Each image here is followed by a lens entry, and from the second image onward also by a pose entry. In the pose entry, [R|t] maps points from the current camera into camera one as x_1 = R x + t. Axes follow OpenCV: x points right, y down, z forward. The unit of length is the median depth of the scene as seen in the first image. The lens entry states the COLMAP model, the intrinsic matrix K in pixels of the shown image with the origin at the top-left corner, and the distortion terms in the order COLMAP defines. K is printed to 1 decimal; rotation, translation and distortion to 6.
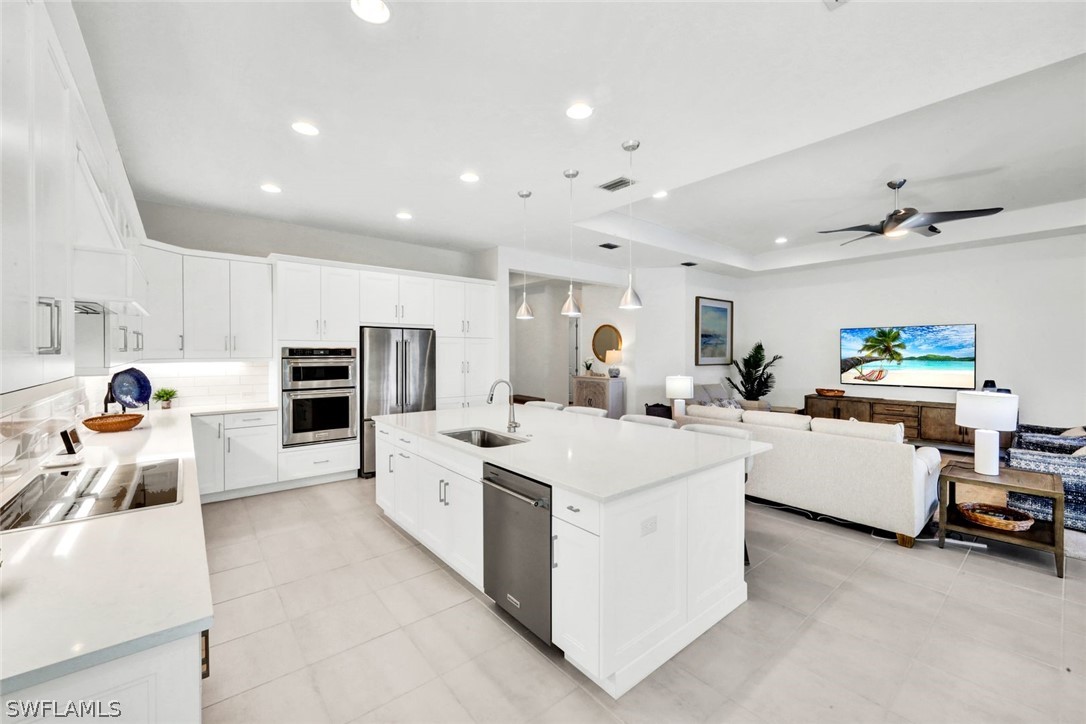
lens RADIAL K [[436.8, 0, 543.0], [0, 436.8, 362.0], [0, 0, 1]] dist [-0.000183, -0.000043]
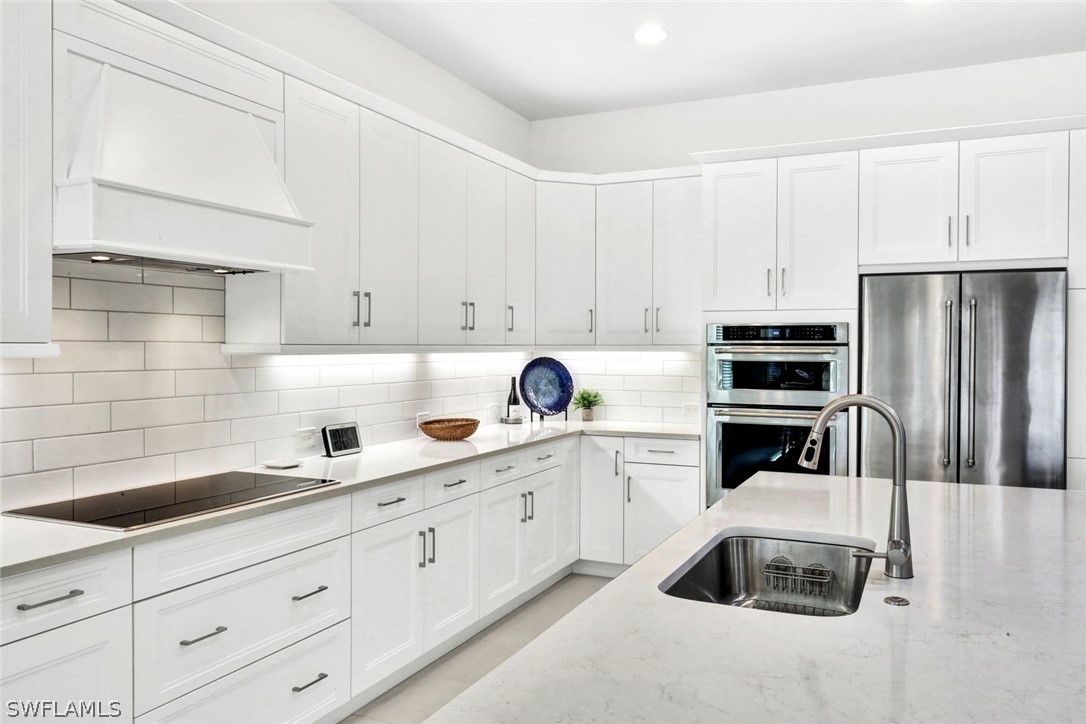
lens RADIAL K [[820.8, 0, 543.0], [0, 820.8, 362.0], [0, 0, 1]] dist [0.004328, 0.001096]
pose [[0.428944, 0.013080, -0.903236, 0.225162], [-0.023064, 0.999728, 0.003524, 0.013676], [0.903037, 0.019321, 0.429129, 0.375079]]
